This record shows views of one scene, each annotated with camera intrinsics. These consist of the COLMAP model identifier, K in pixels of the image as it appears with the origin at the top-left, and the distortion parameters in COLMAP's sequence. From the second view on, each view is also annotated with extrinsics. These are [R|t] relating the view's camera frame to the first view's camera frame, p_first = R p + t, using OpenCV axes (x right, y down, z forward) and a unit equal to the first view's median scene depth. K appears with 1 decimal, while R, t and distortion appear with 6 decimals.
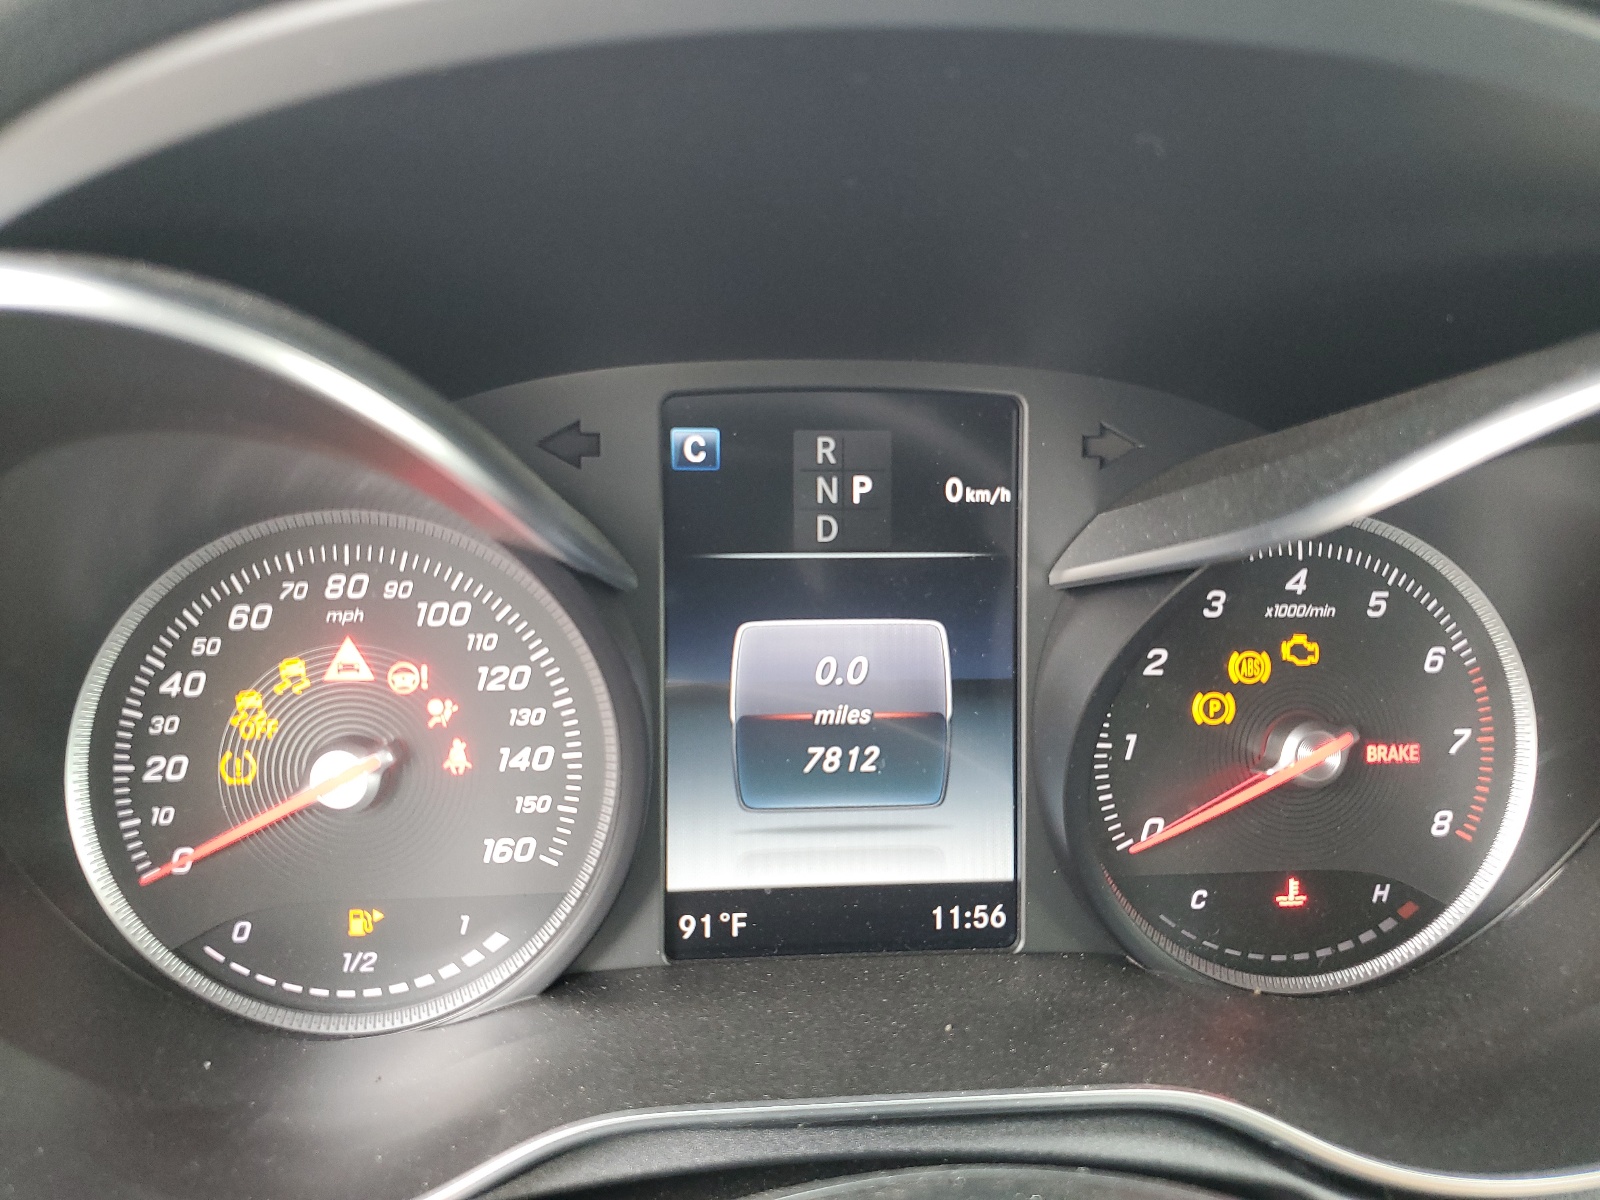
lens RADIAL K [[1218.3, 0, 797.8], [0, 1218.3, 599.4], [0, 0, 1]] dist [-0.003120, -0.000672]
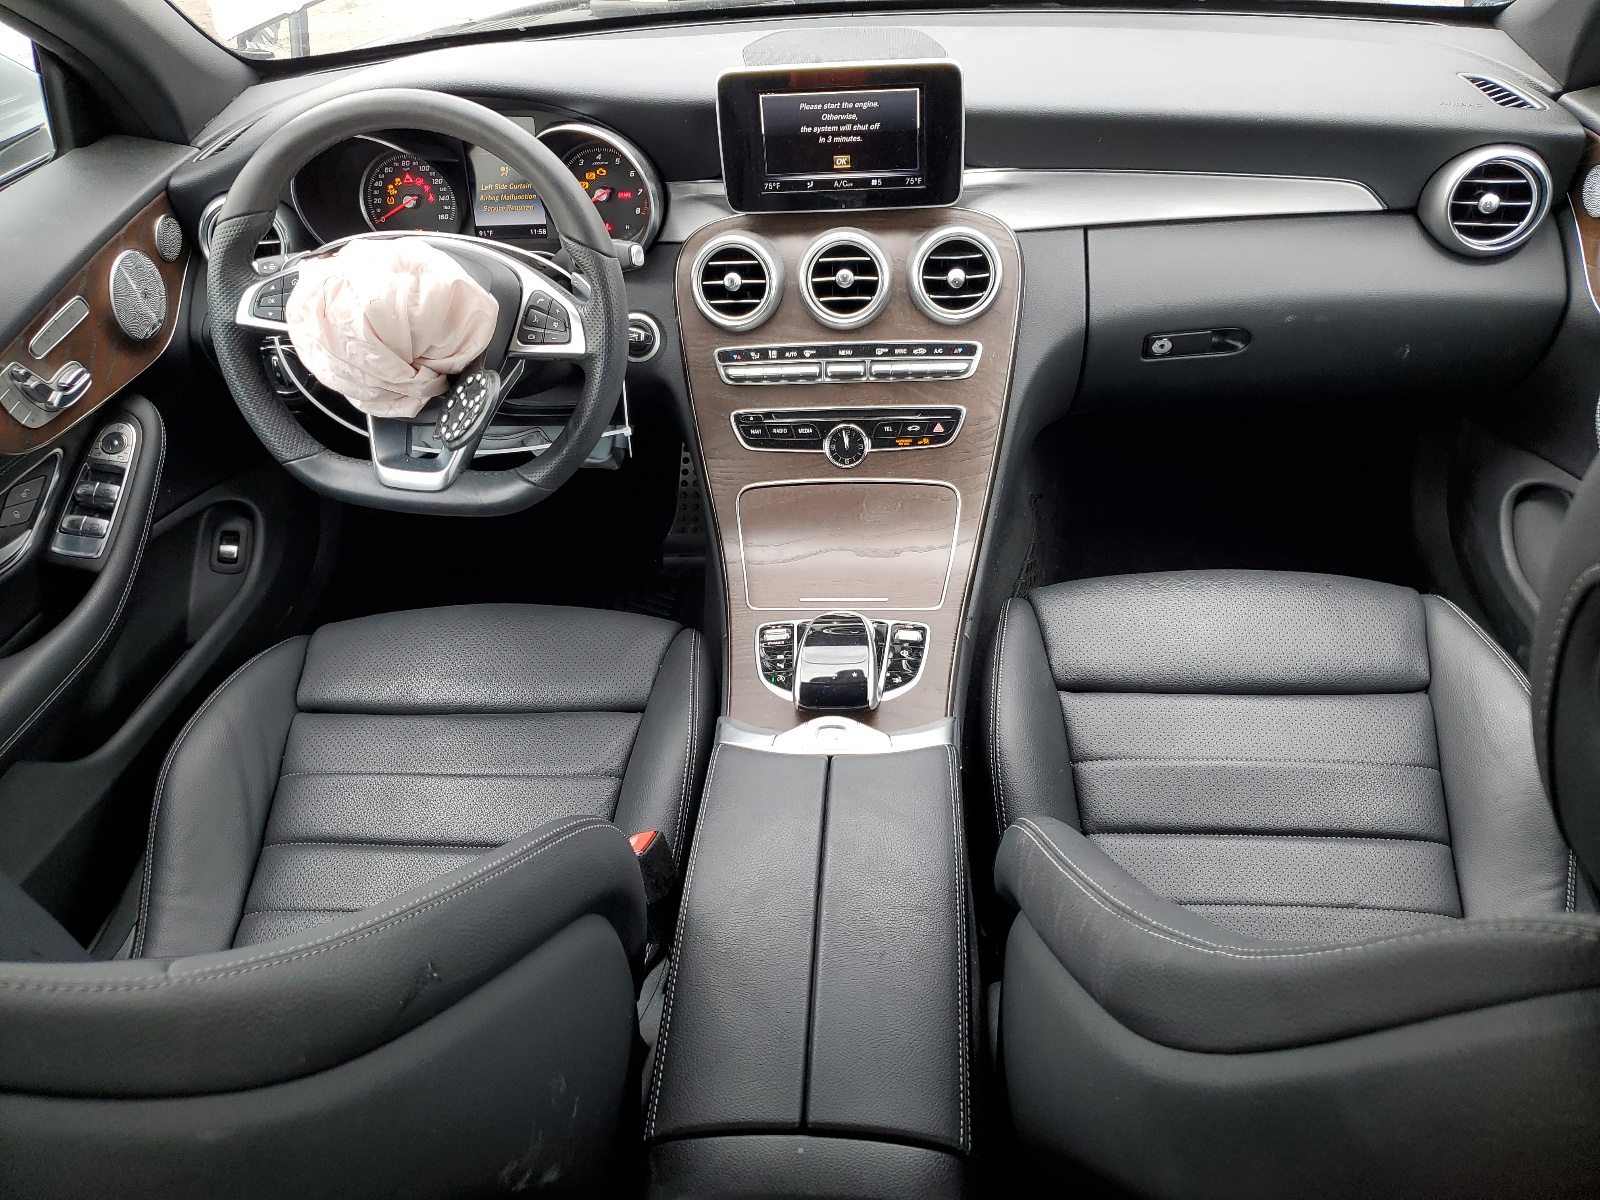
lens RADIAL K [[1218.3, 0, 802.2], [0, 1218.3, 598.3], [0, 0, 1]] dist [-0.003120, -0.000672]
pose [[0.991052, 0.023241, -0.131439, 1.994774], [0.025180, 0.934492, 0.355092, -0.076033], [0.131081, -0.355224, 0.925545, -4.163072]]
